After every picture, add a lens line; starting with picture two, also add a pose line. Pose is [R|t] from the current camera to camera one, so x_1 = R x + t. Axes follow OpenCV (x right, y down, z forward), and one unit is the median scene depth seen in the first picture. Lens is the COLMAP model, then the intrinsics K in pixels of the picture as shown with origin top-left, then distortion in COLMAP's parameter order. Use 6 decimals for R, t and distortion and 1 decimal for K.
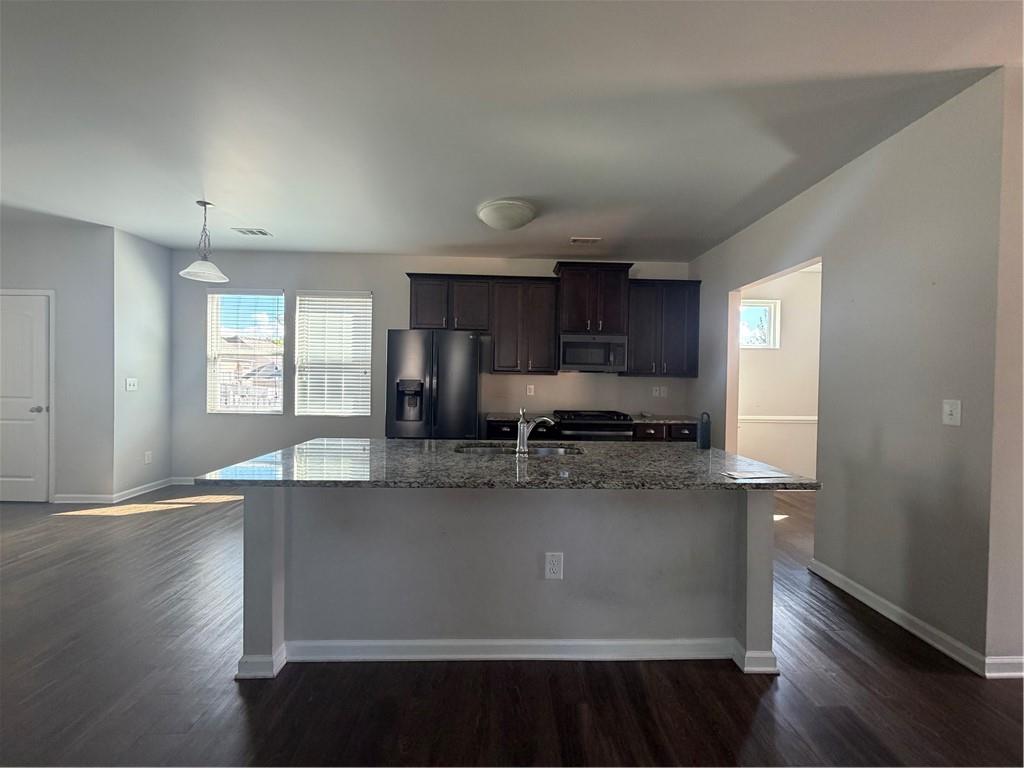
lens RADIAL K [[410.6, 0, 515.5], [0, 410.6, 383.5], [0, 0, 1]] dist [0.000596, 0.000117]
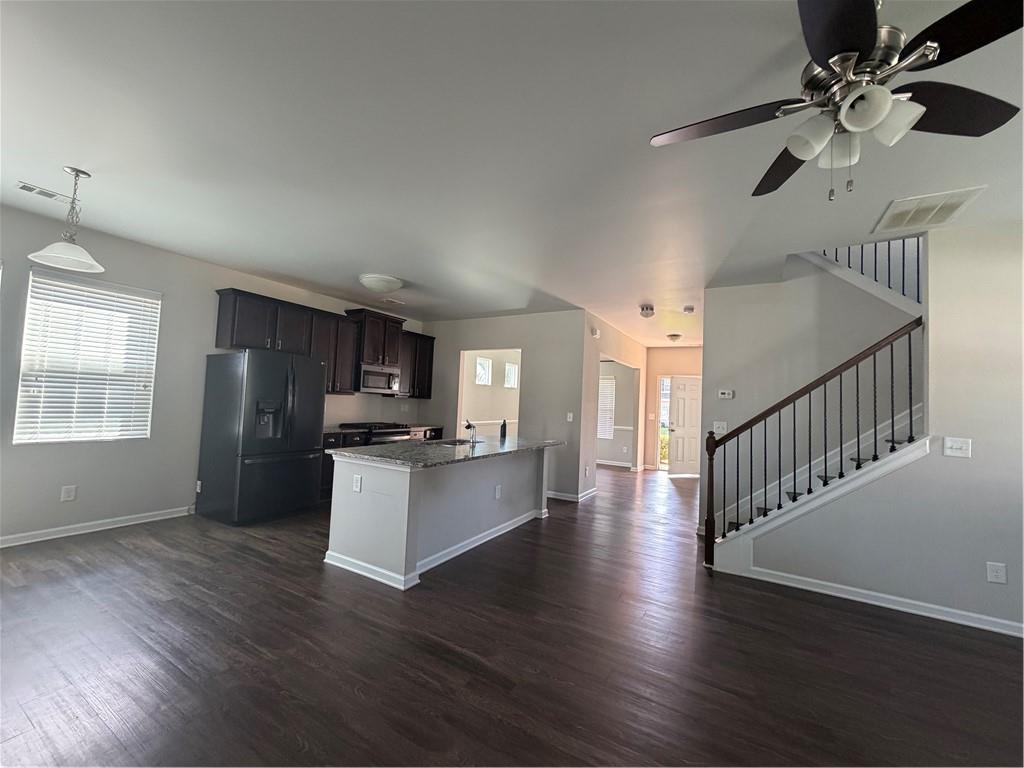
lens RADIAL K [[408.8, 0, 514.2], [0, 408.8, 380.4], [0, 0, 1]] dist [-0.000042, 0.000185]
pose [[0.525290, 0.053564, 0.849236, -0.873622], [-0.023844, 0.998551, -0.048233, -0.021459], [-0.850589, 0.005088, 0.525807, -0.104497]]
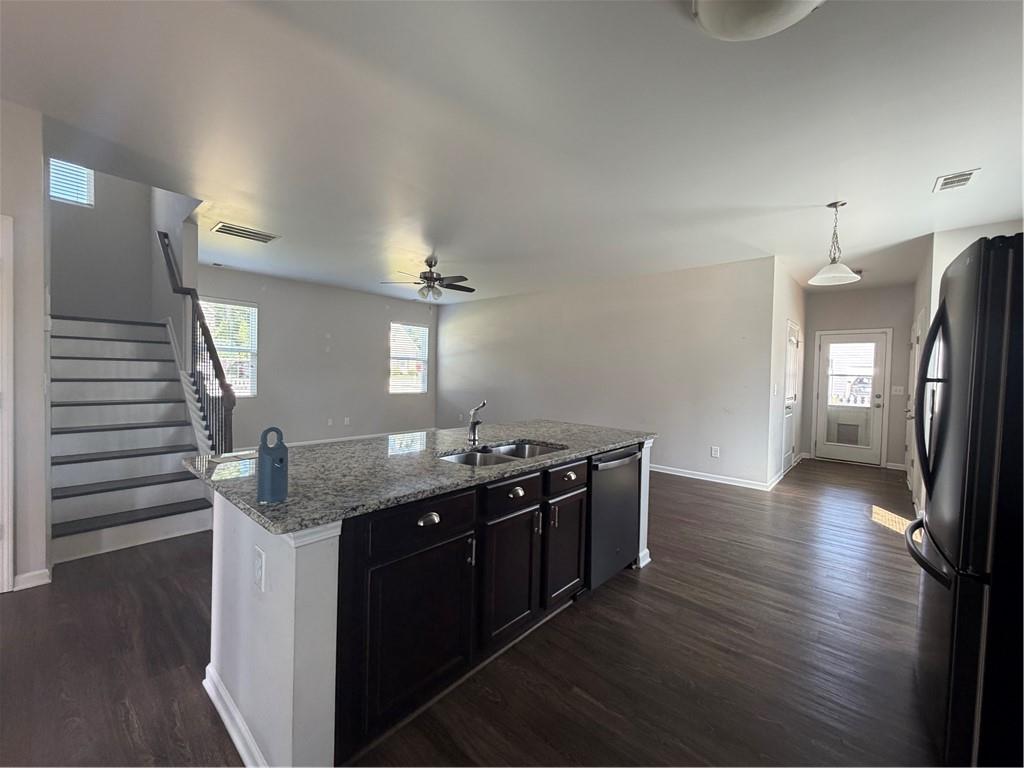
lens RADIAL K [[411.7, 0, 515.2], [0, 411.7, 382.5], [0, 0, 1]] dist [0.002665, 0.000317]
pose [[-0.675532, -0.013537, -0.737206, 0.416377], [-0.042436, 0.998888, 0.020543, -0.007684], [0.736109, 0.045162, -0.675355, 1.018479]]
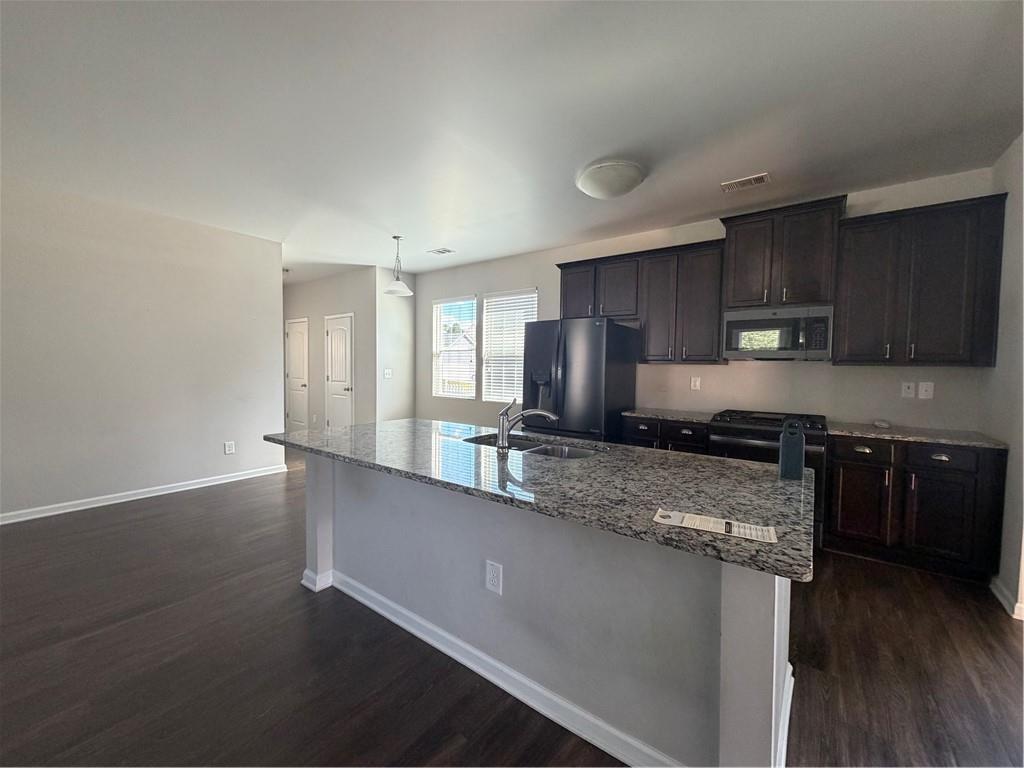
lens RADIAL K [[411.7, 0, 515.2], [0, 411.7, 382.5], [0, 0, 1]] dist [0.002665, 0.000317]
pose [[0.783425, 0.017305, -0.621246, 0.343376], [-0.008204, 0.999813, 0.017504, 0.004349], [0.621433, -0.008616, 0.783420, 0.171404]]
